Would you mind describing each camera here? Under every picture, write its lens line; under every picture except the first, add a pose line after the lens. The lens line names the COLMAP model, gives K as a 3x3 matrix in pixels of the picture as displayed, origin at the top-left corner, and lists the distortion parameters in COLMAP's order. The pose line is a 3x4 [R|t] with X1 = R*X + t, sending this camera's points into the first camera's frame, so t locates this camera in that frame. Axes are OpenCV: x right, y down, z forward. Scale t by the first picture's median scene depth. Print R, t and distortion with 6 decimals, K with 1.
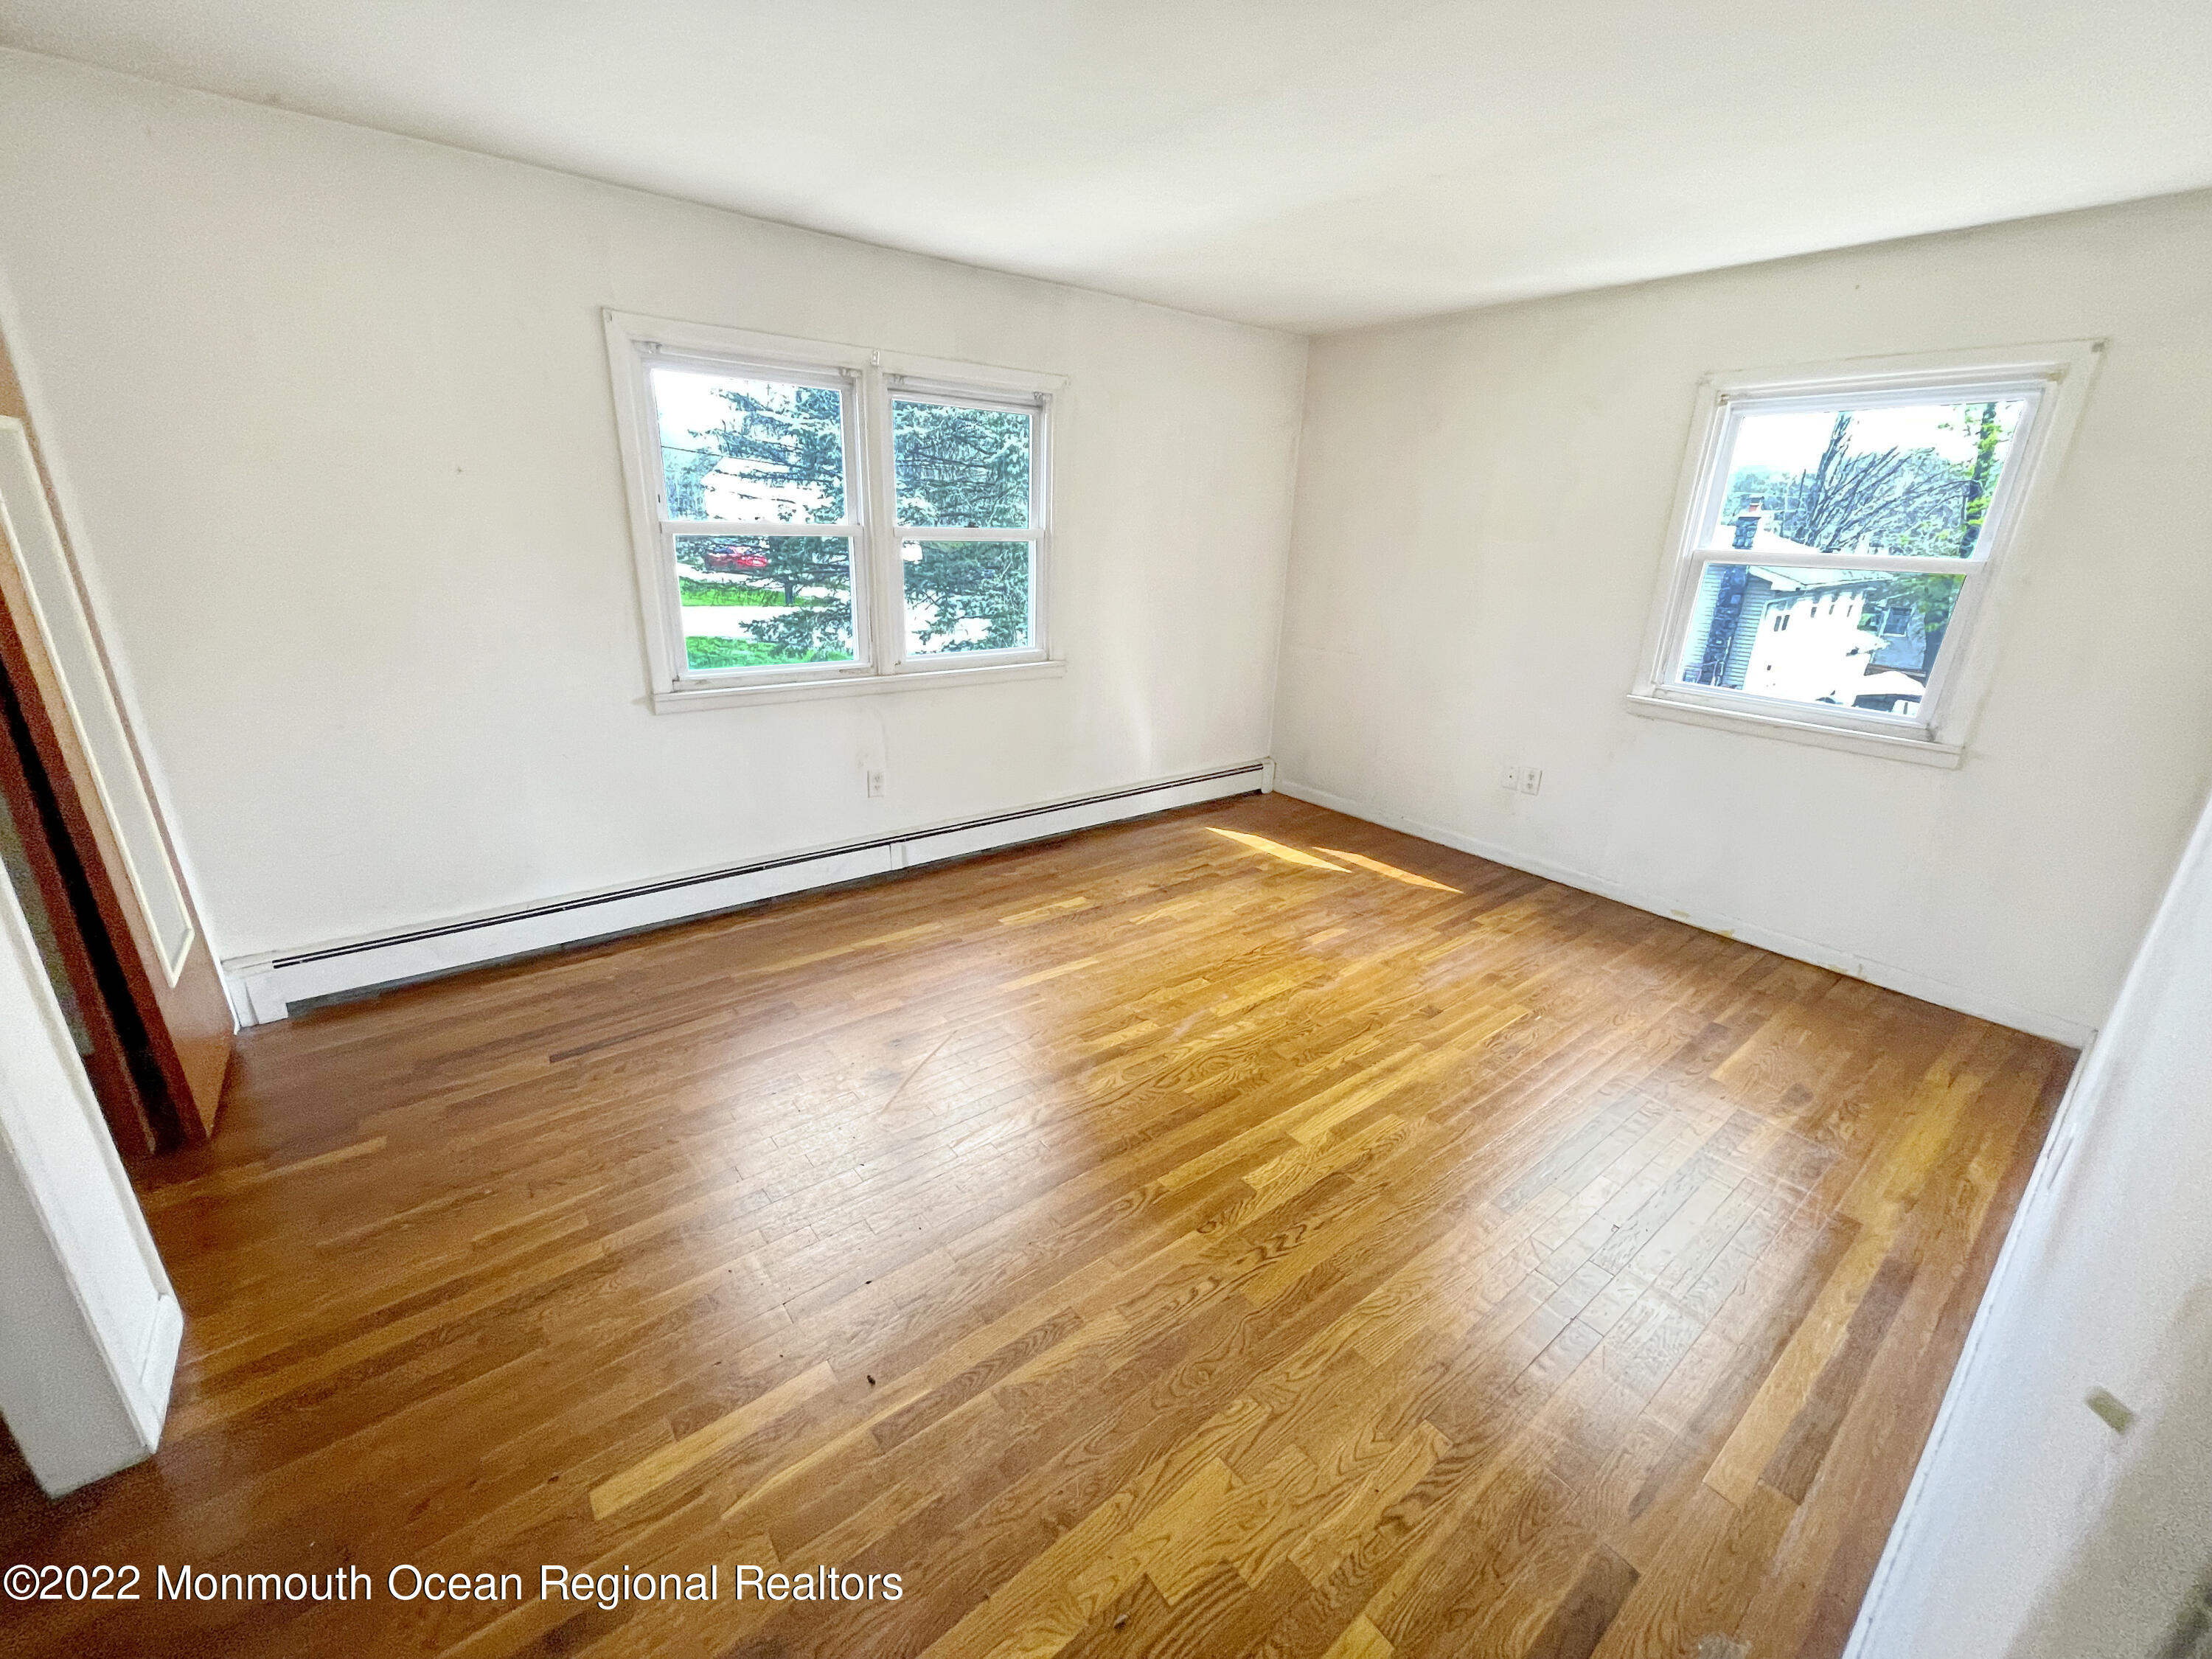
lens RADIAL K [[897.6, 0, 1102.6], [0, 897.6, 824.7], [0, 0, 1]] dist [0.000431, 0.000434]
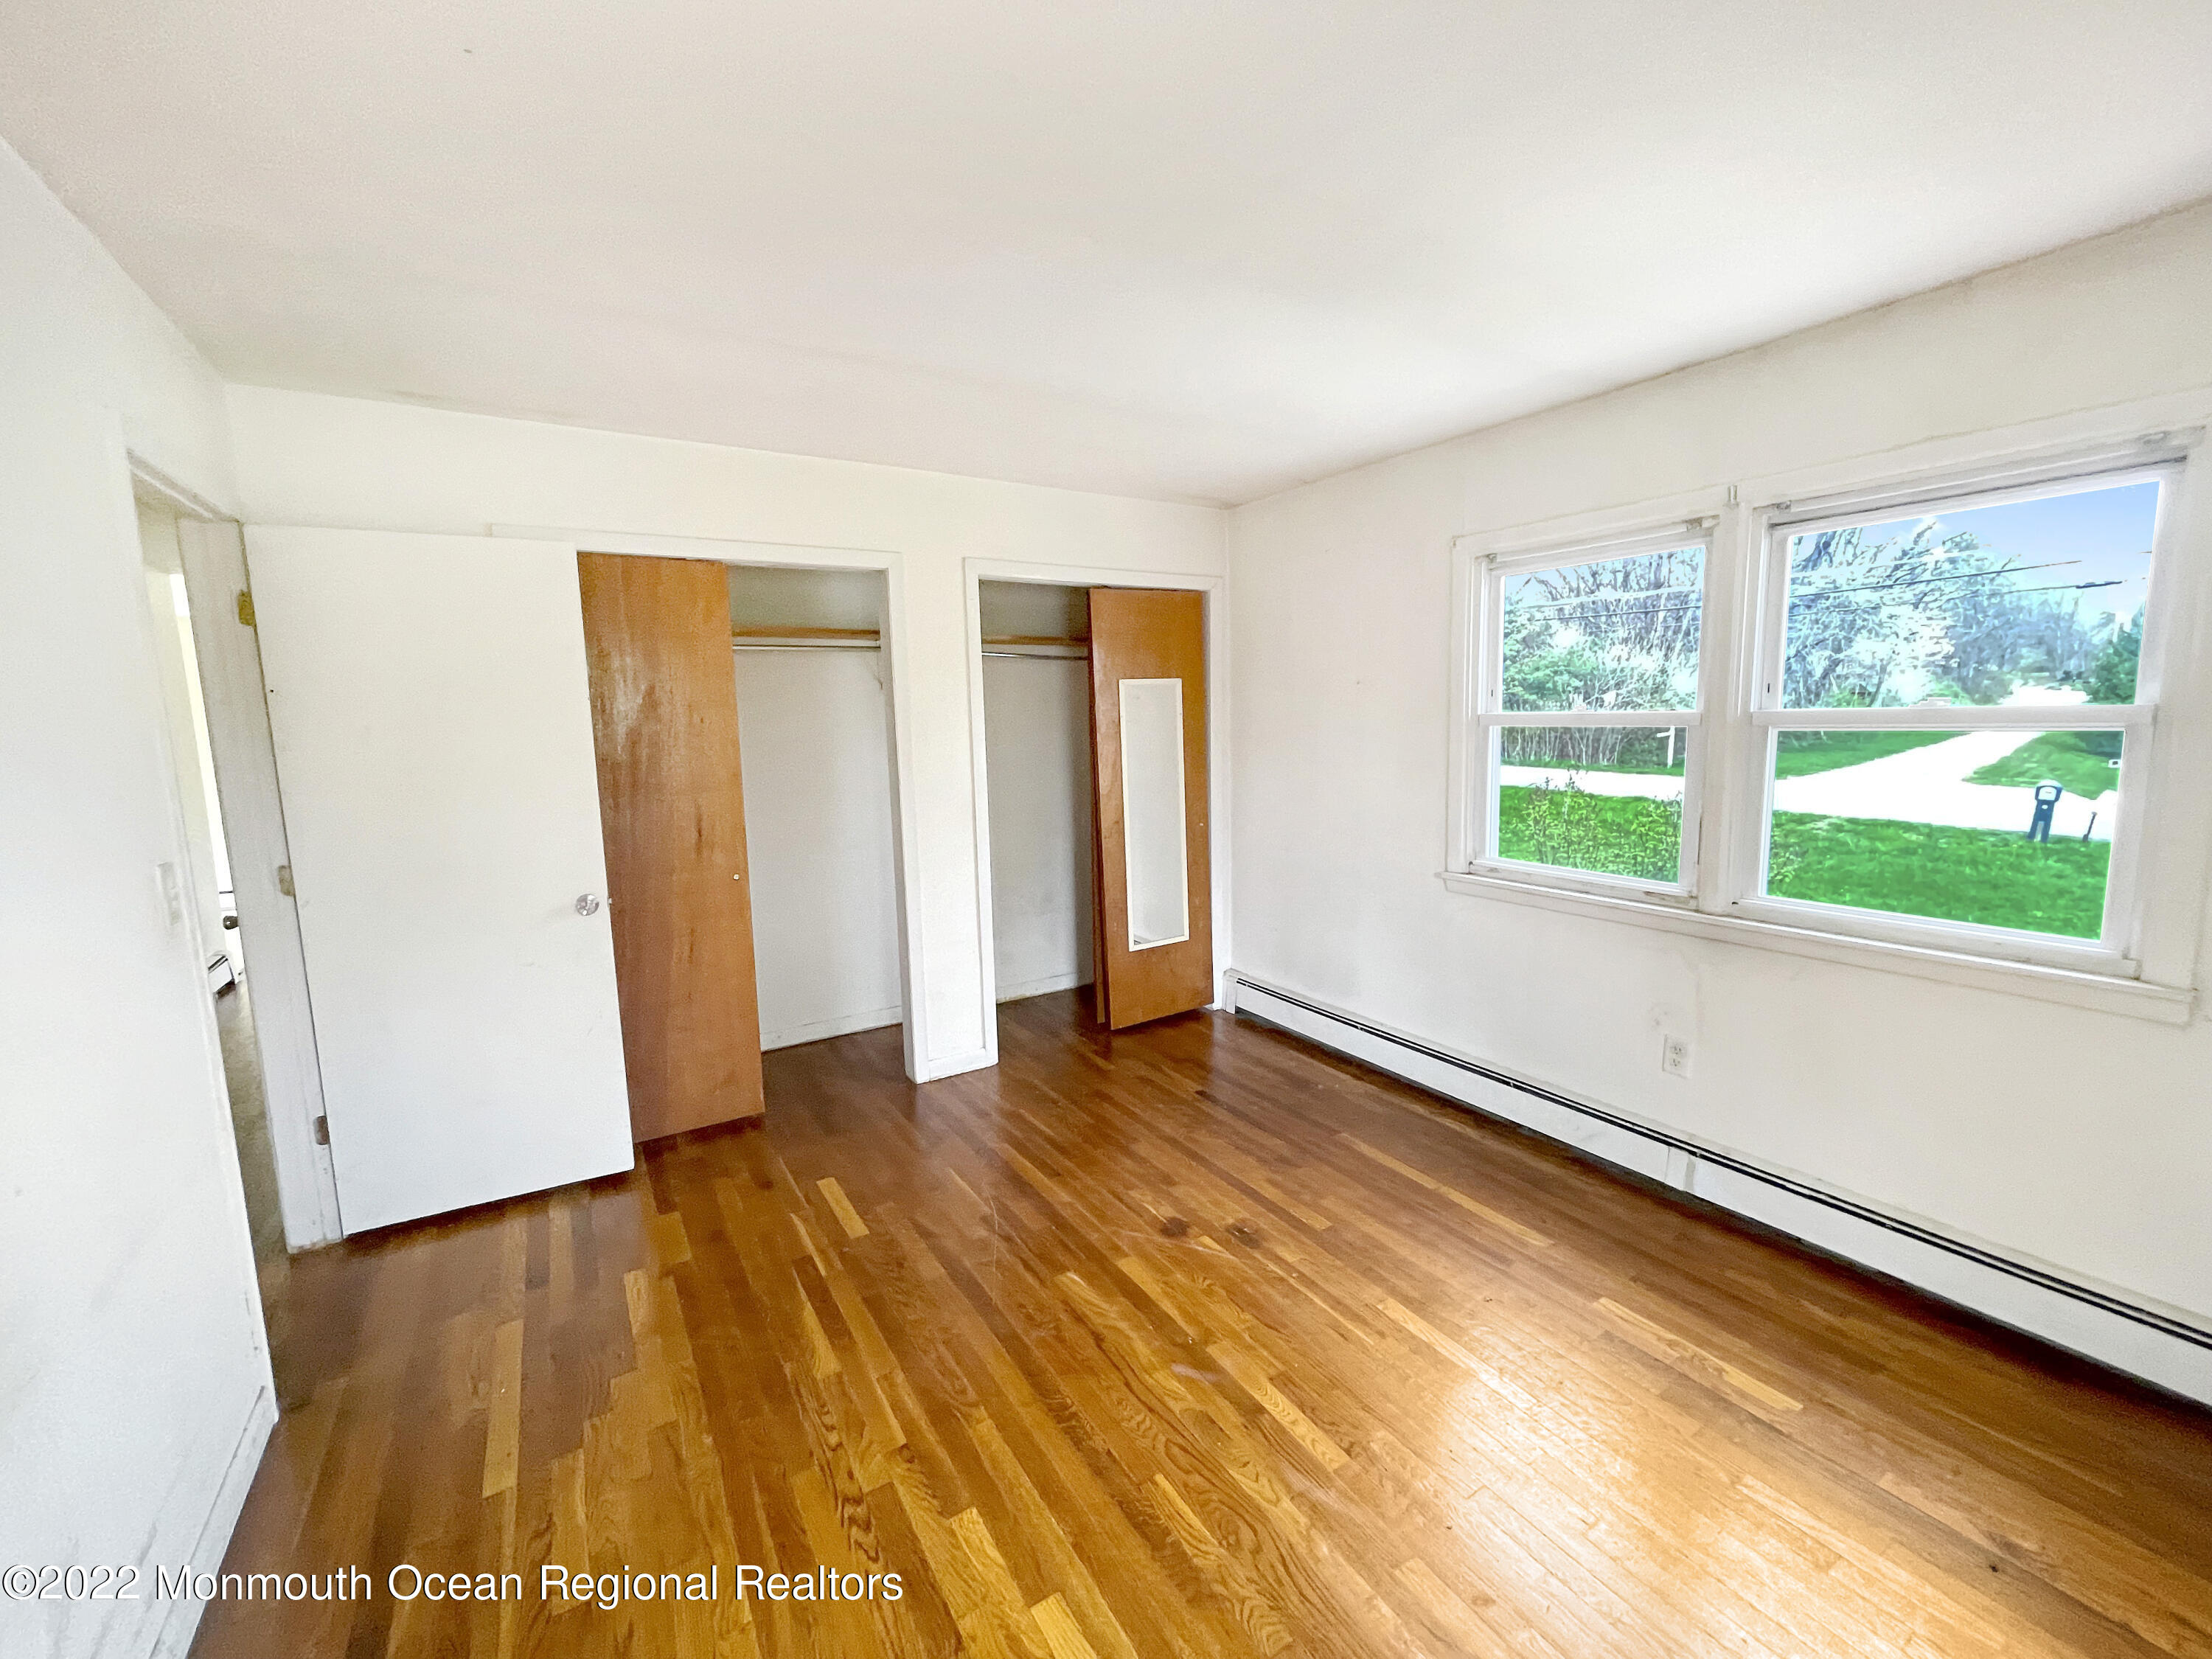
lens RADIAL K [[897.6, 0, 1088.8], [0, 897.6, 826.1], [0, 0, 1]] dist [0.000431, 0.000434]
pose [[-0.120410, 0.098872, -0.987788, 0.634394], [-0.304469, 0.943395, 0.131543, -0.220249], [0.944881, 0.316590, -0.083491, 0.721281]]
